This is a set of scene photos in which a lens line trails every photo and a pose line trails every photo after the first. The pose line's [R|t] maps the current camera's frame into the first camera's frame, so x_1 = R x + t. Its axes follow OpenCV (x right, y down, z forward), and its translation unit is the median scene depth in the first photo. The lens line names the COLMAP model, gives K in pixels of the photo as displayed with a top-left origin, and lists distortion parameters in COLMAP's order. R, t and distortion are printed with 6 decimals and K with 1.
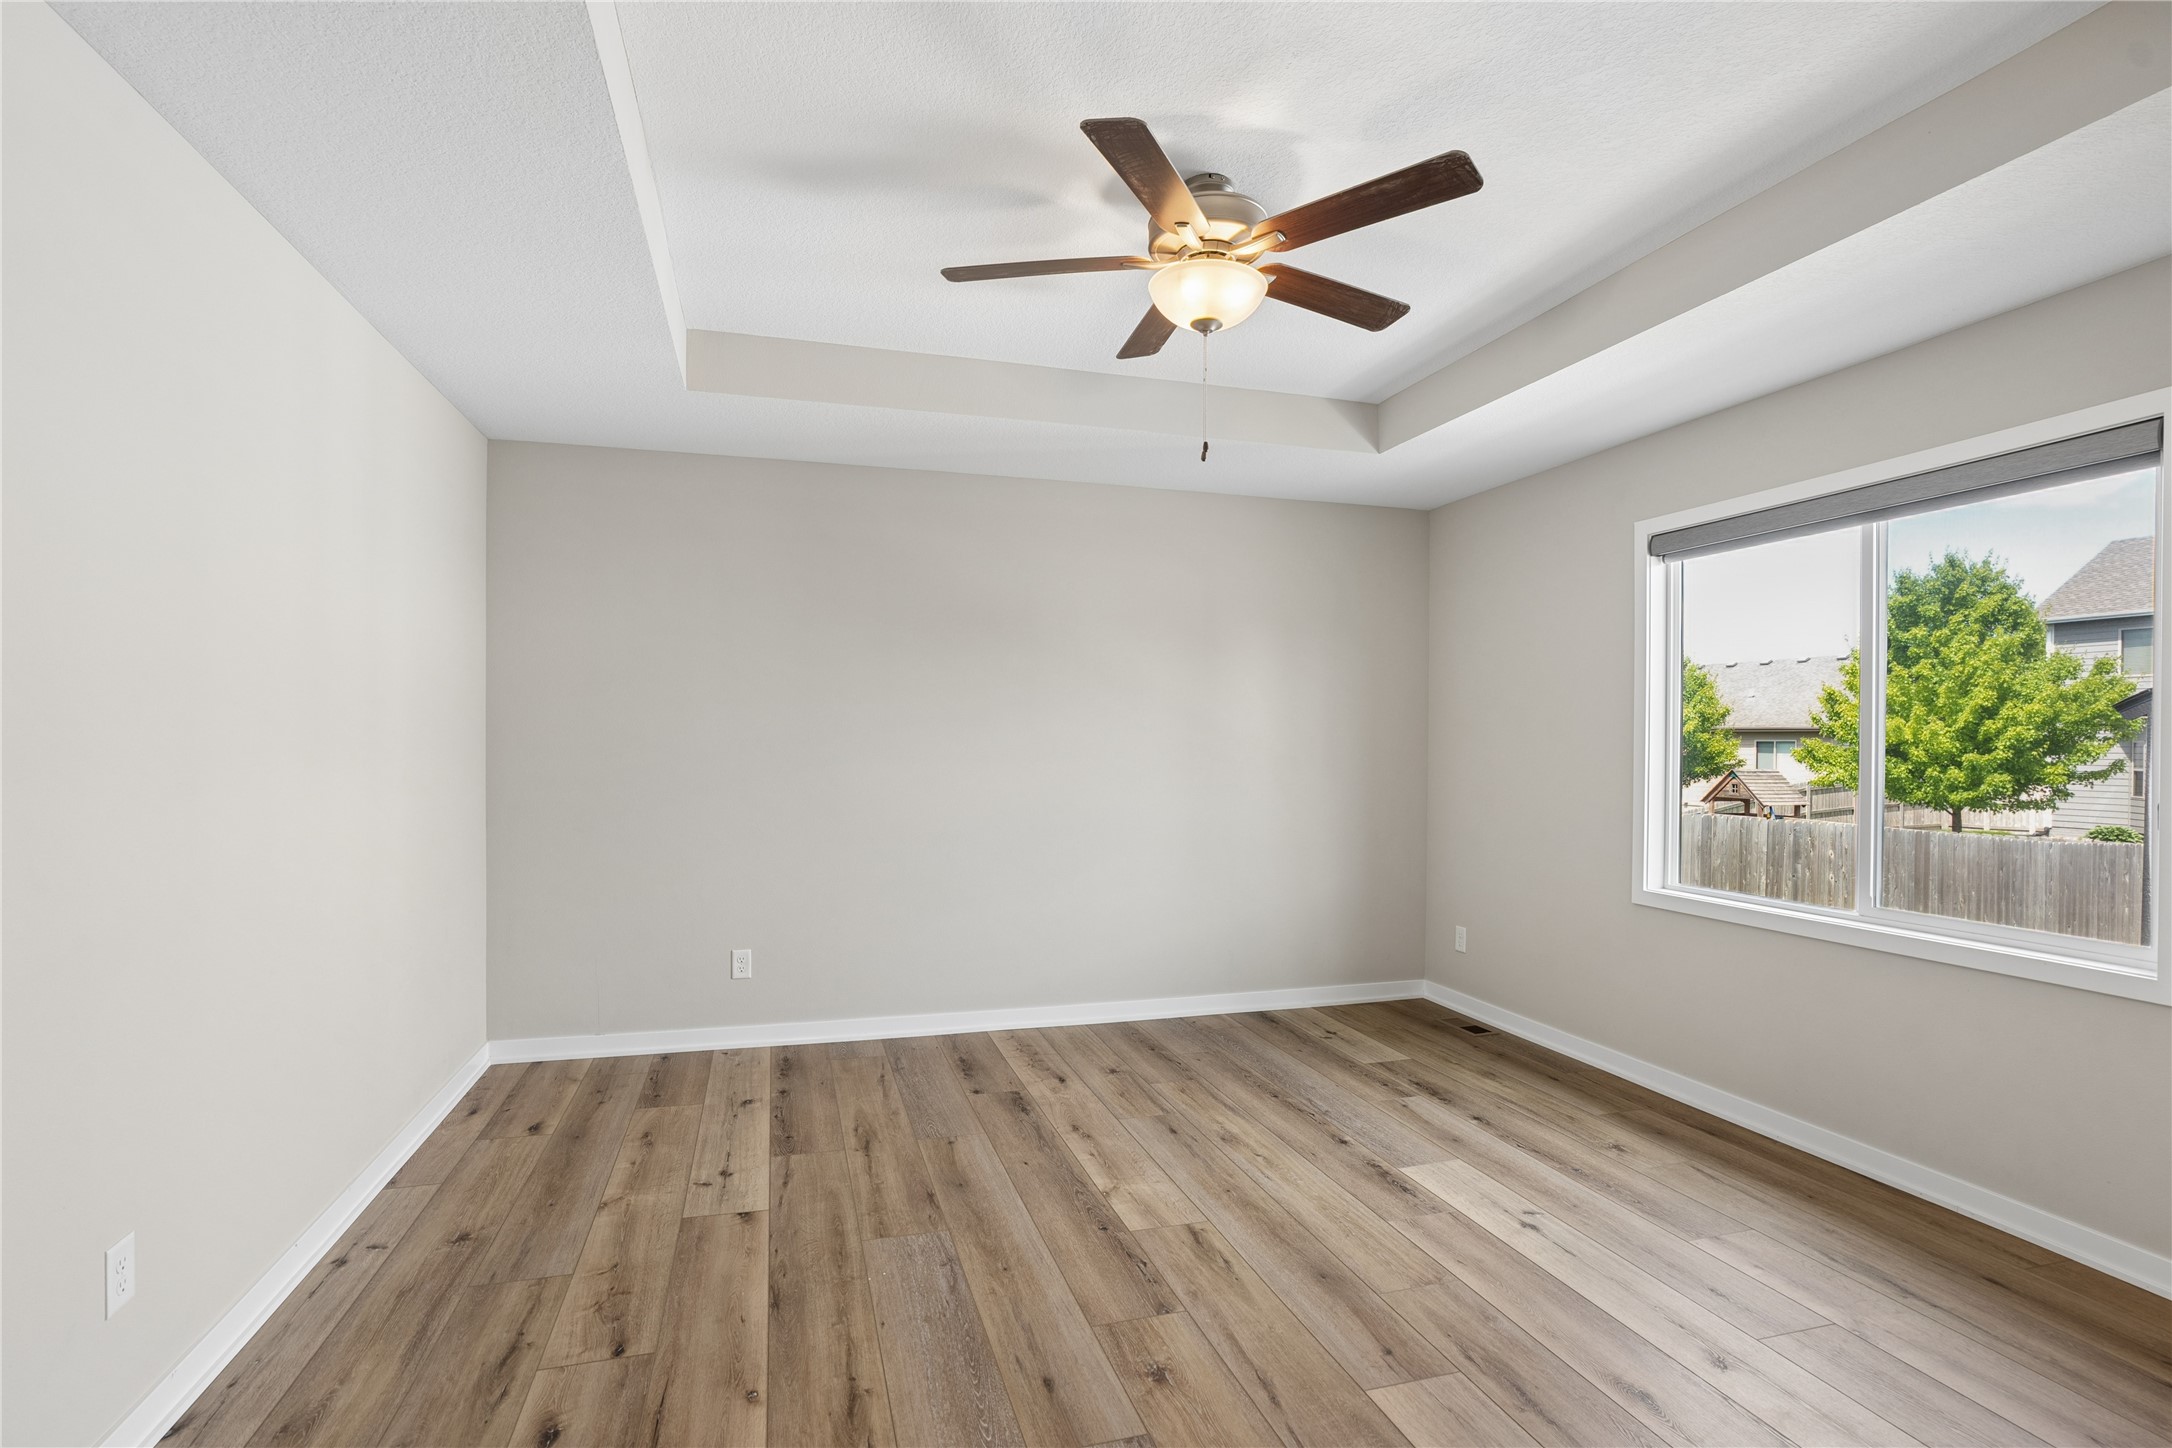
lens RADIAL K [[1010.7, 0, 1101.3], [0, 1010.7, 708.1], [0, 0, 1]] dist [-0.038832, 0.015818]
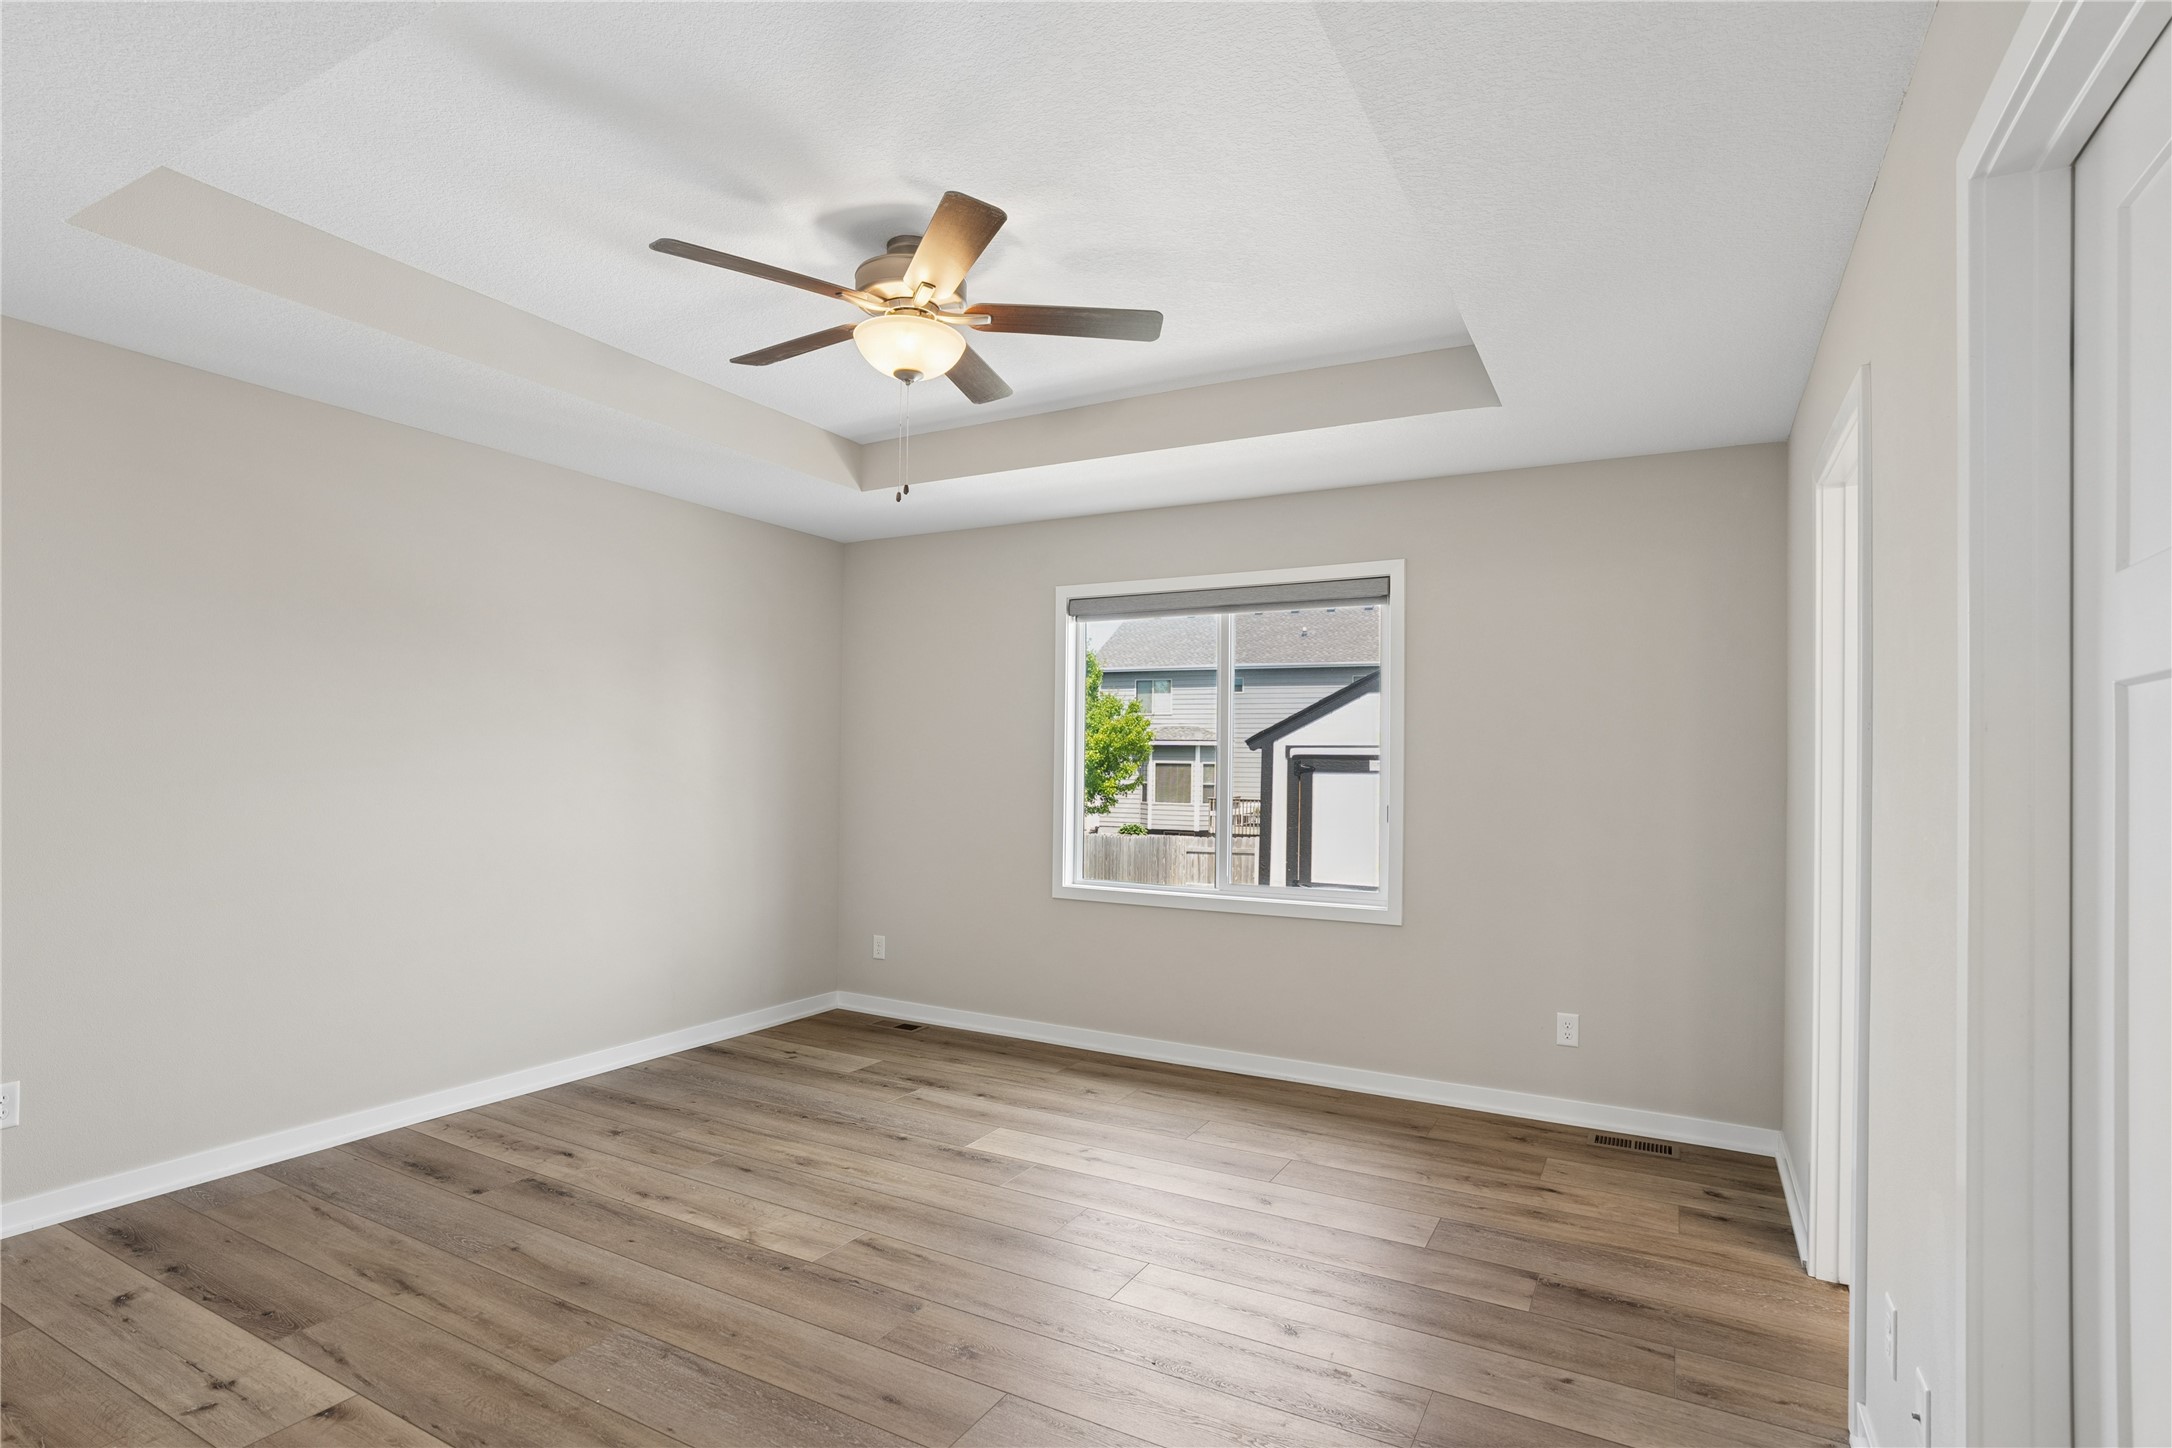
lens RADIAL K [[1051.6, 0, 1080.2], [0, 1051.6, 707.4], [0, 0, 1]] dist [-0.040652, 0.017376]
pose [[0.718494, 0.041368, 0.694302, -0.387760], [-0.031577, 0.999141, -0.026854, -0.004995], [-0.694816, -0.002630, 0.719183, 0.058074]]
